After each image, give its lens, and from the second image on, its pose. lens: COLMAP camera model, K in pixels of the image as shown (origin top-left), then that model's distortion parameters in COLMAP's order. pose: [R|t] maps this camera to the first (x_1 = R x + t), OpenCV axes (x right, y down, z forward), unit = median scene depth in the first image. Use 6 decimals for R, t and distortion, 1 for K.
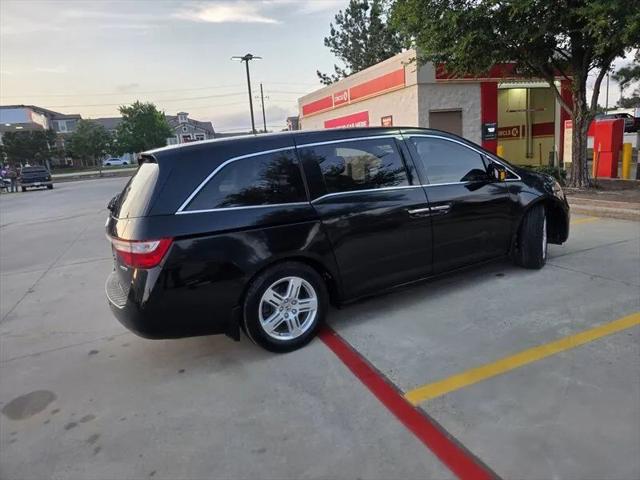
lens RADIAL K [[428.7, 0, 324.7], [0, 428.7, 231.4], [0, 0, 1]] dist [0.070380, -0.068908]
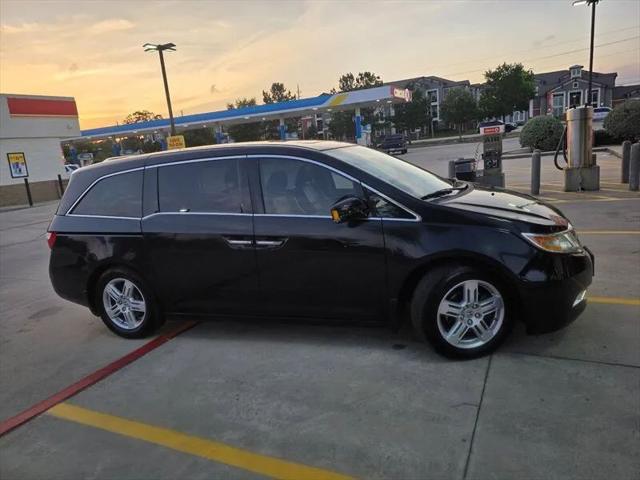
lens RADIAL K [[428.7, 0, 325.9], [0, 428.7, 231.3], [0, 0, 1]] dist [0.070380, -0.068908]
pose [[0.662020, 0.167060, -0.730630, 0.473870], [-0.101838, 0.985851, 0.133143, -0.099616], [0.742535, -0.013737, 0.669667, 0.251124]]
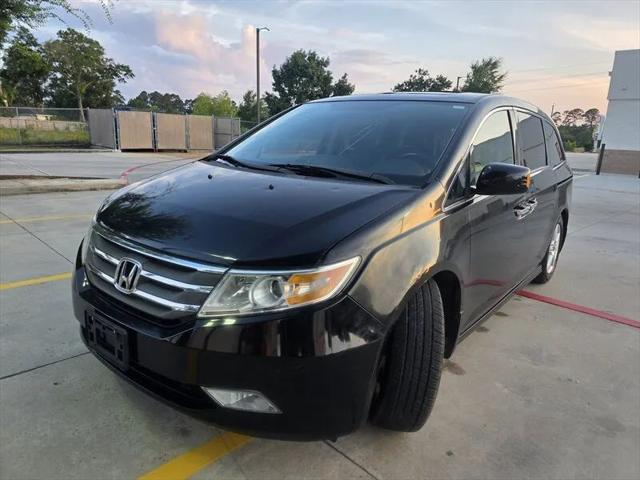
lens RADIAL K [[428.7, 0, 324.5], [0, 428.7, 244.5], [0, 0, 1]] dist [0.070380, -0.068908]
pose [[-0.917450, 0.143698, -0.370993, 0.307081], [-0.037700, 0.896897, 0.440630, -0.184408], [0.396060, 0.418243, -0.817441, 0.944244]]
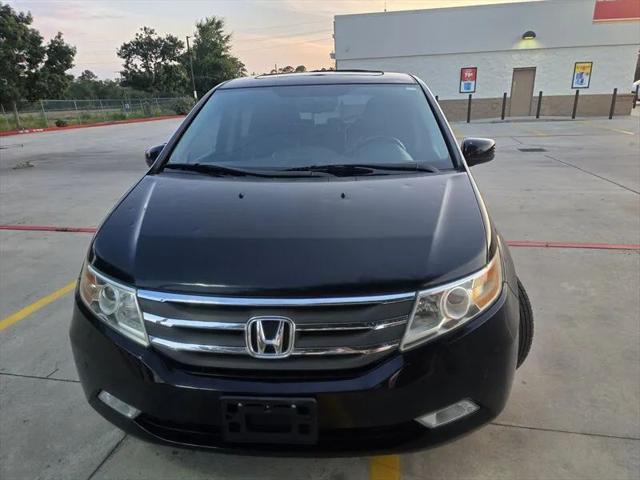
lens RADIAL K [[432.7, 0, 328.5], [0, 432.7, 243.7], [0, 0, 1]] dist [0.043097, -0.042438]
pose [[-0.536848, 0.364049, -0.761093, 0.431255], [-0.081683, 0.875446, 0.476363, -0.190857], [0.839716, 0.317903, -0.440245, 0.815341]]
